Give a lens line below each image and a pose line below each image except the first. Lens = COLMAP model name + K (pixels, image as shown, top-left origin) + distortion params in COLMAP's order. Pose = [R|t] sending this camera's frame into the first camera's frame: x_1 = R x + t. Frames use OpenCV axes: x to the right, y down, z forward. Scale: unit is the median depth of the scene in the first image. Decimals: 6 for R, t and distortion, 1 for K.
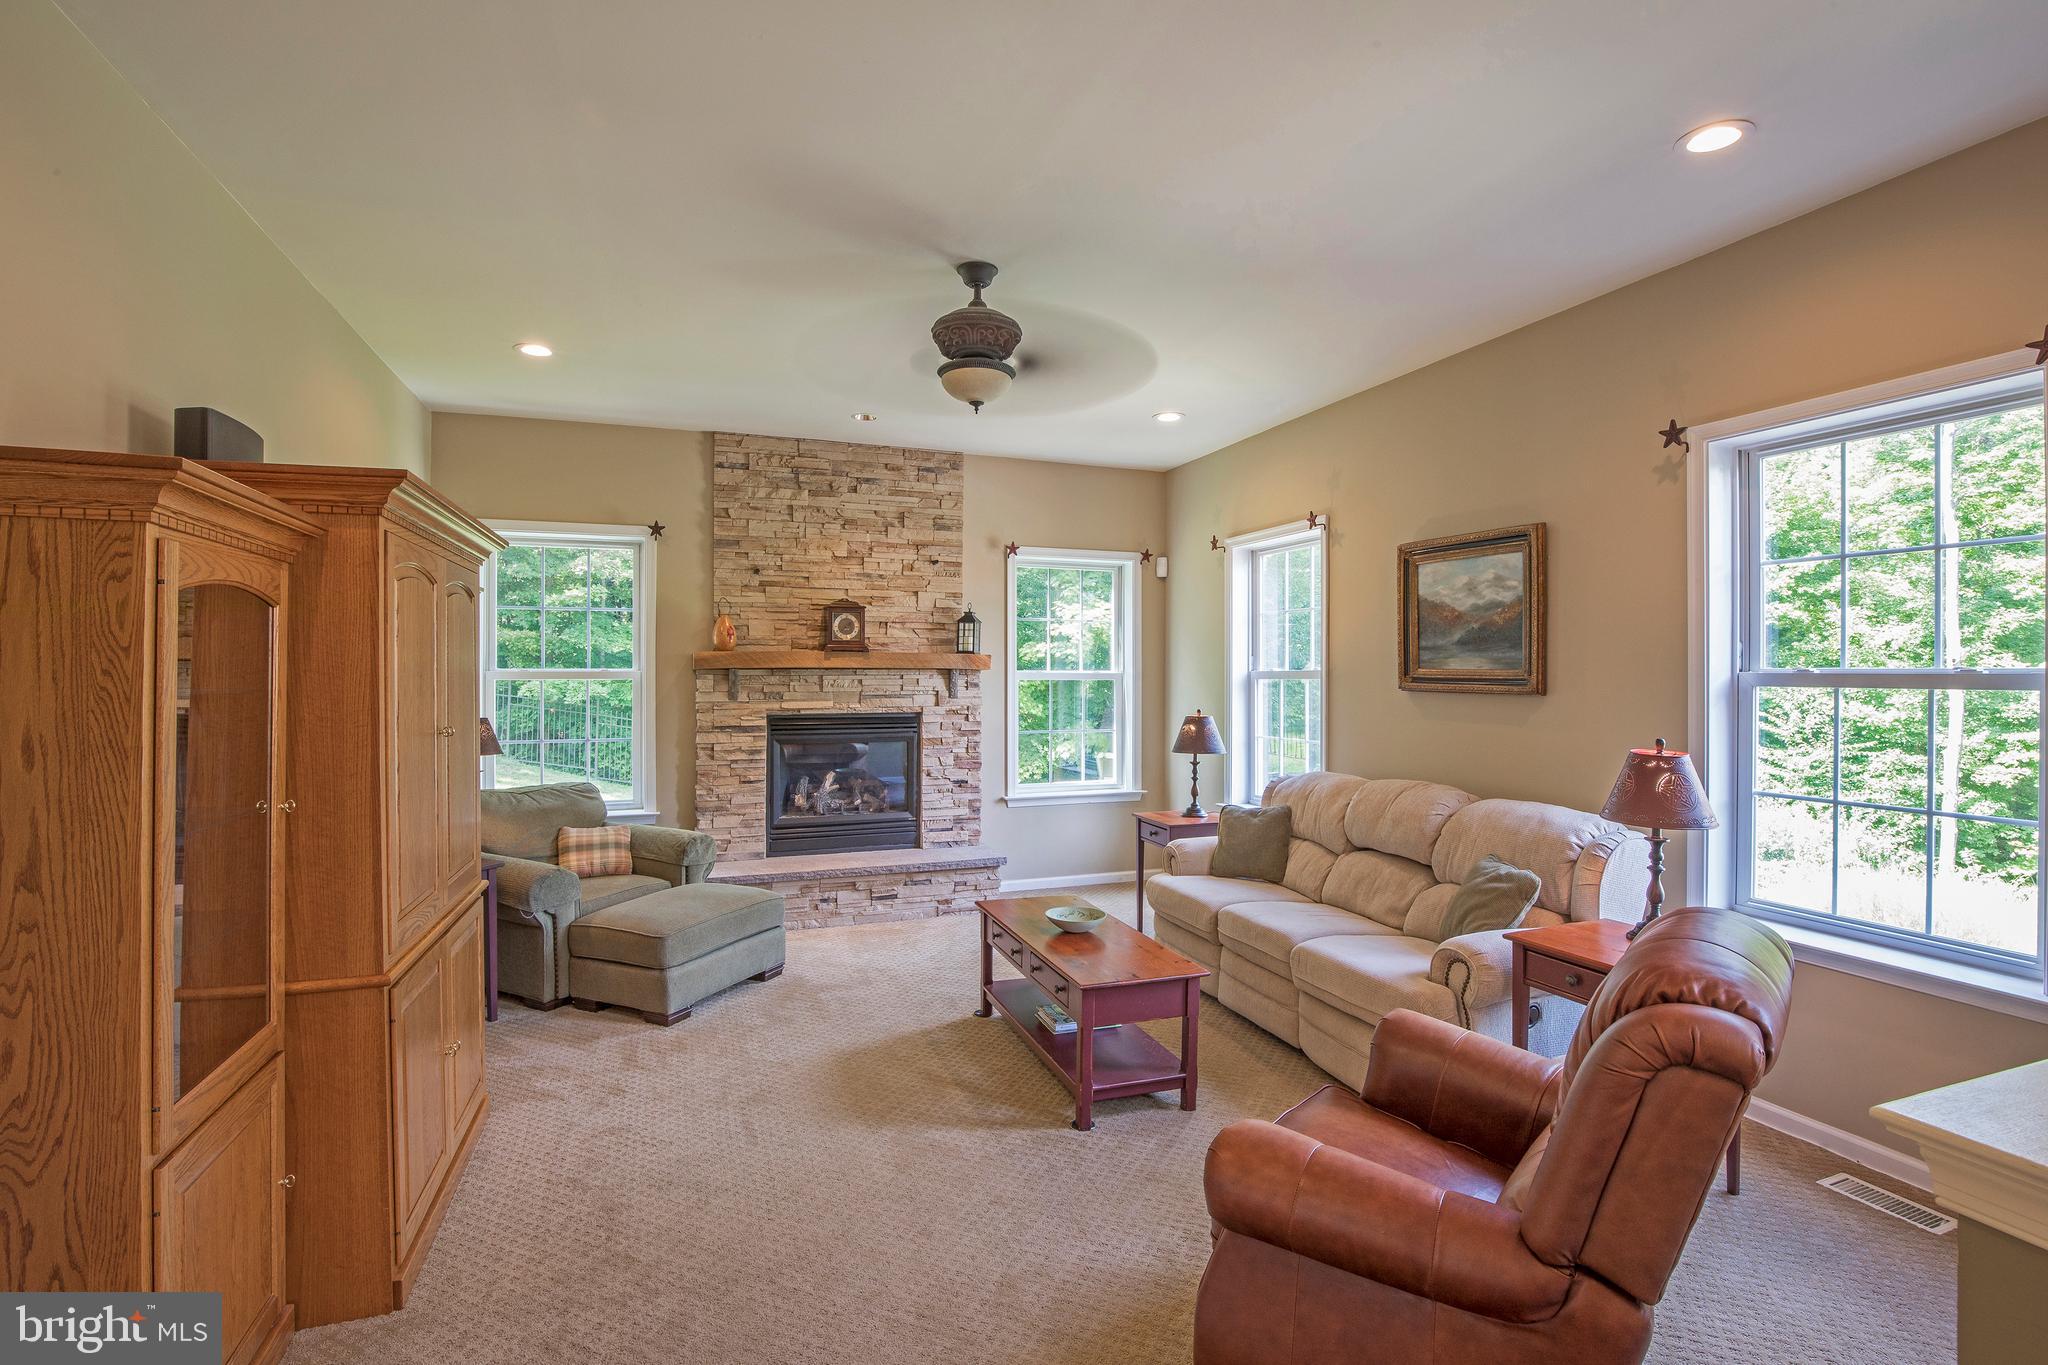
lens RADIAL K [[939.5, 0, 1031.9], [0, 939.5, 673.6], [0, 0, 1]] dist [-0.036778, 0.007101]
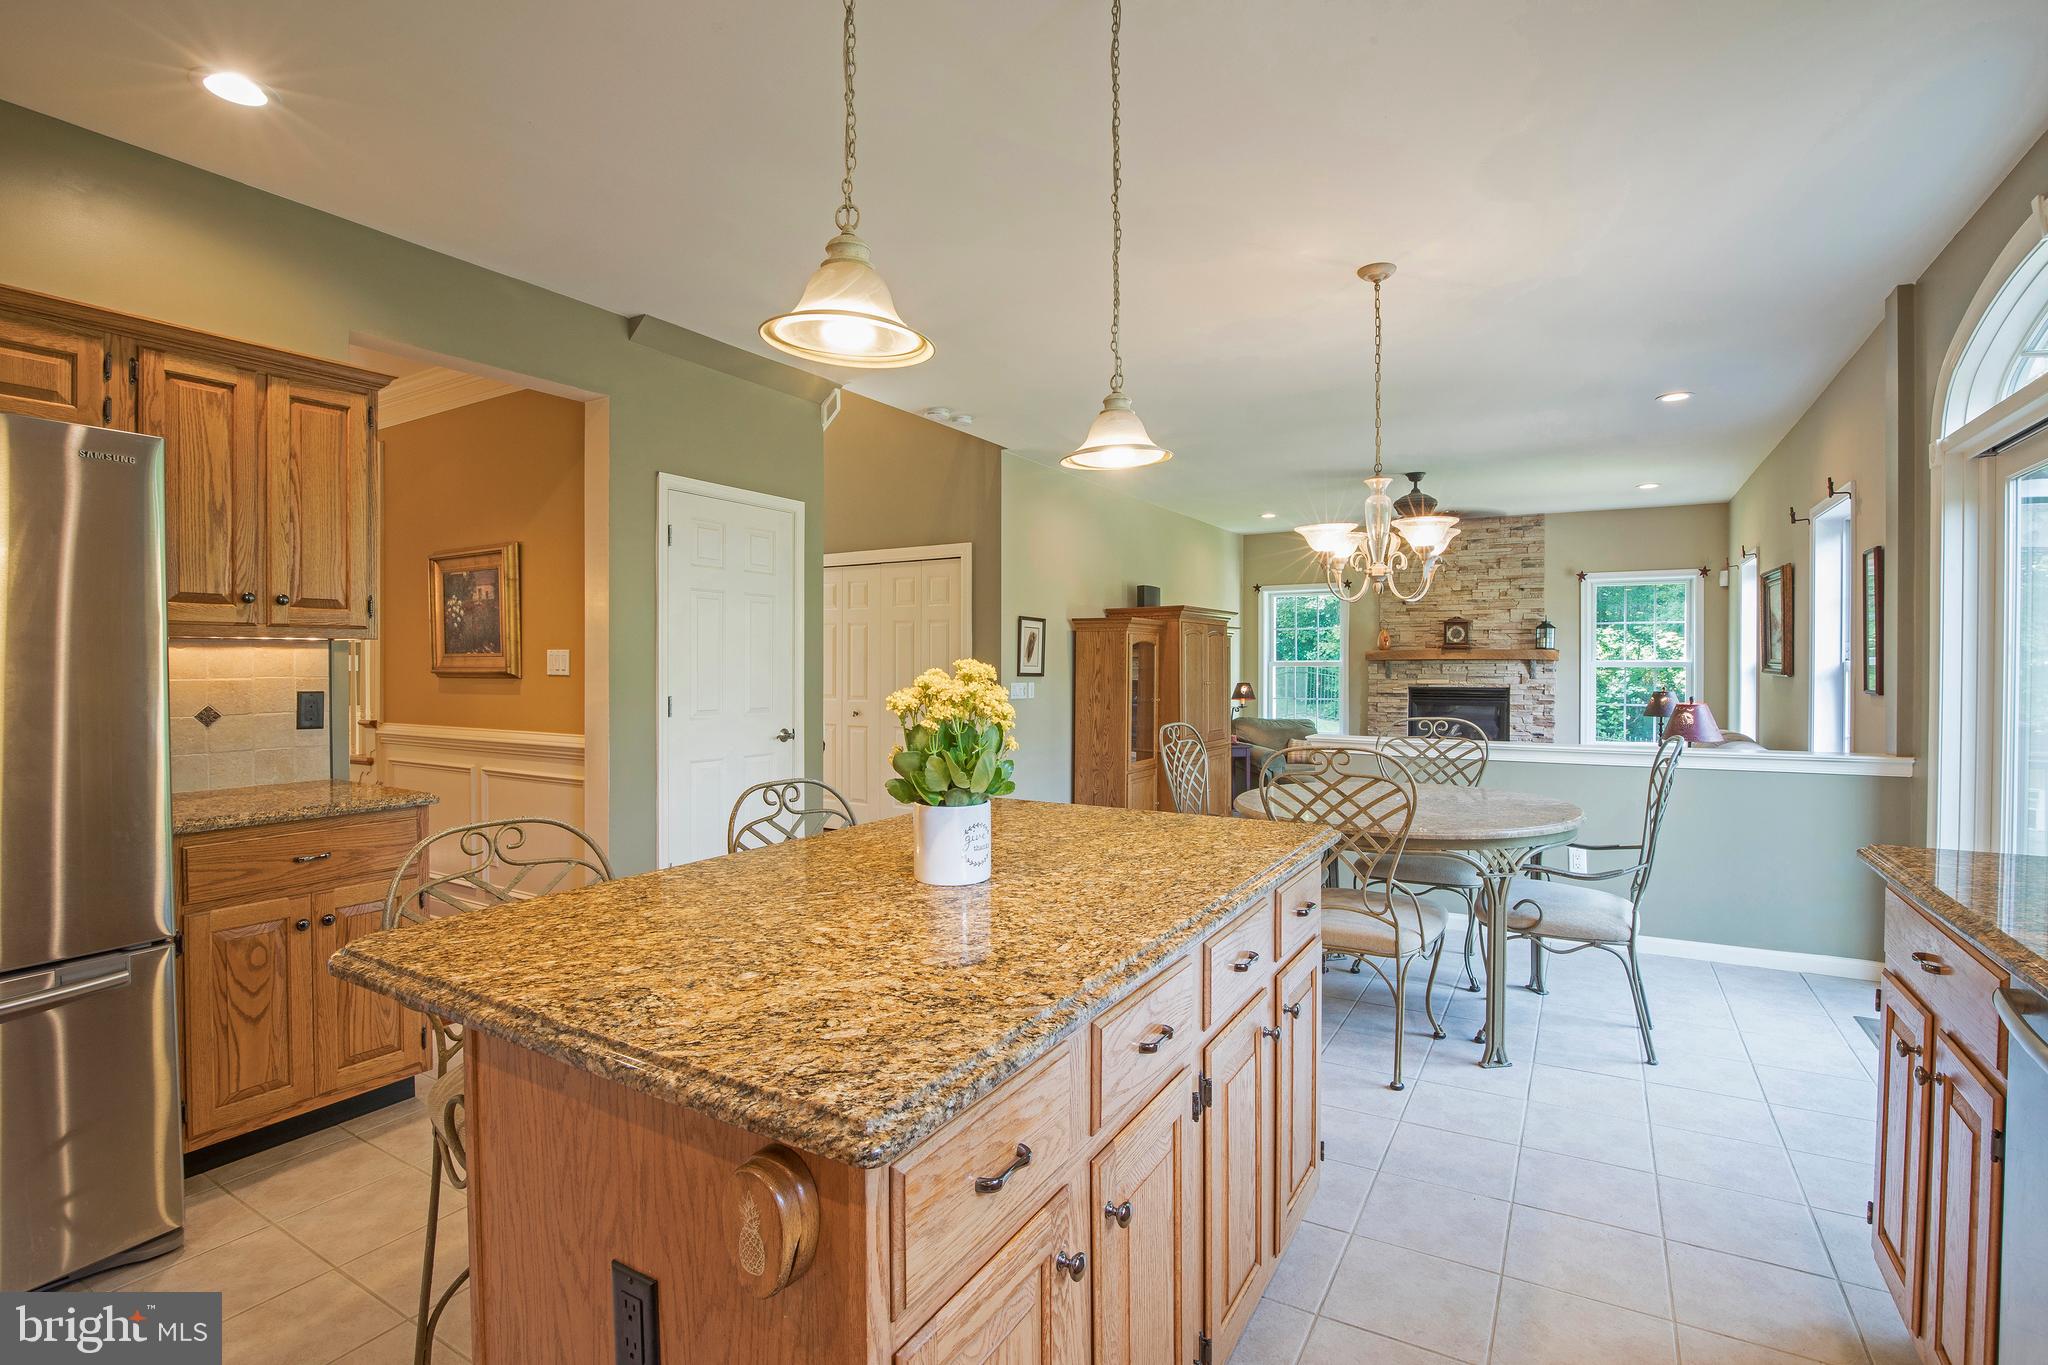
lens RADIAL K [[954.6, 0, 1032.3], [0, 954.6, 673.7], [0, 0, 1]] dist [-0.036864, 0.000058]
pose [[0.616825, 0.006585, -0.787073, 0.643585], [0.002851, 0.999940, 0.010601, -0.000678], [0.787095, -0.008782, 0.616769, -0.596913]]
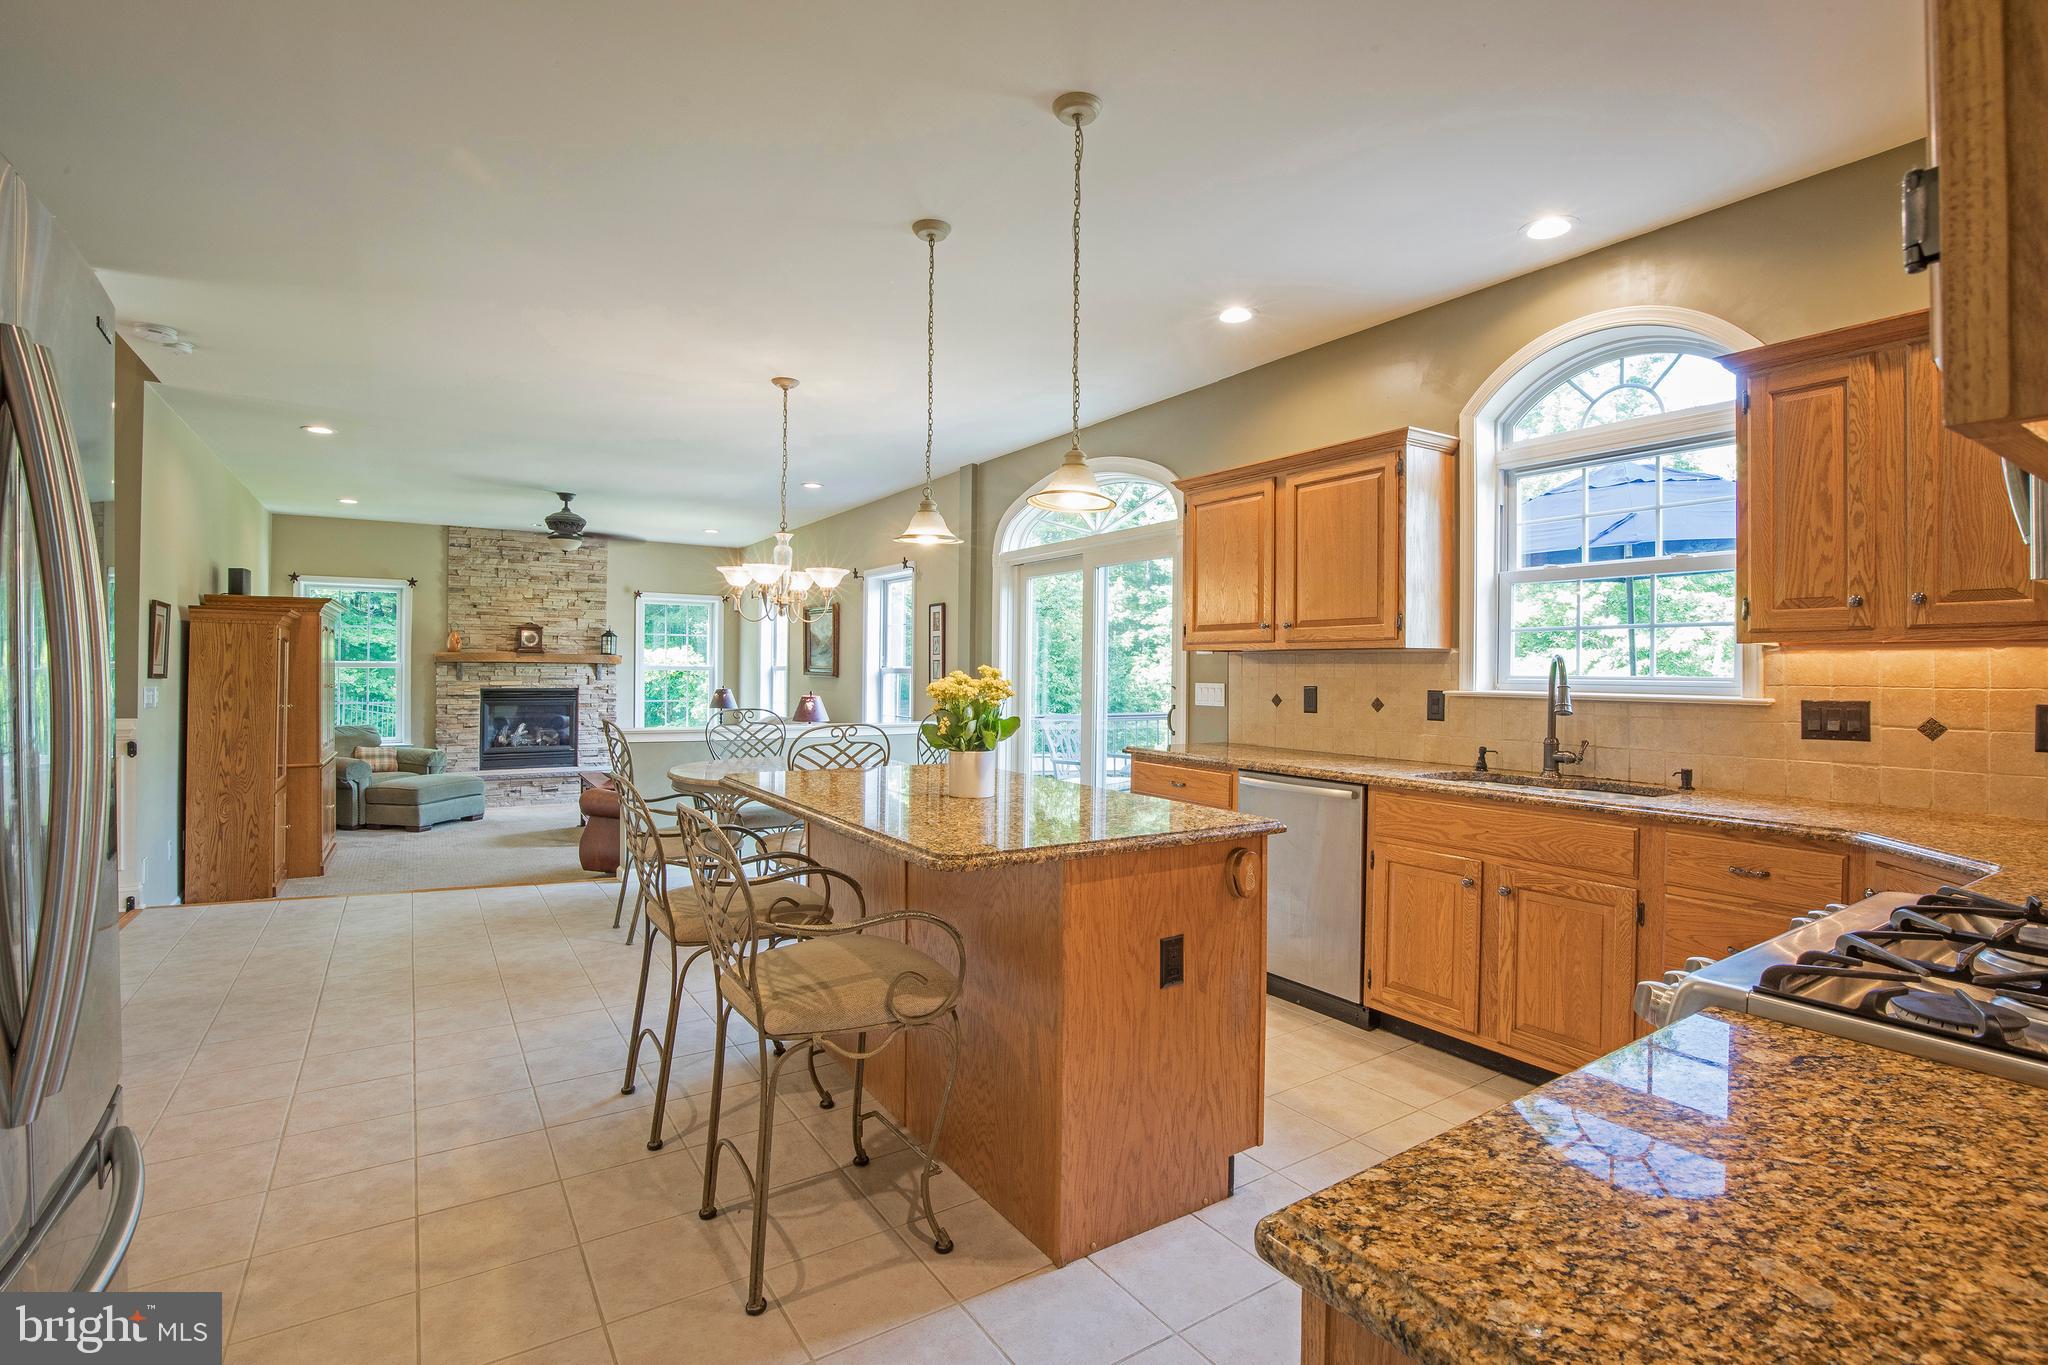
lens RADIAL K [[947.0, 0, 1032.1], [0, 947.0, 672.1], [0, 0, 1]] dist [-0.043321, 0.009979]
pose [[0.976147, 0.008139, 0.216960, 0.336249], [-0.008897, 0.999957, 0.002520, -0.000300], [-0.216930, -0.004390, 0.976177, -0.905428]]
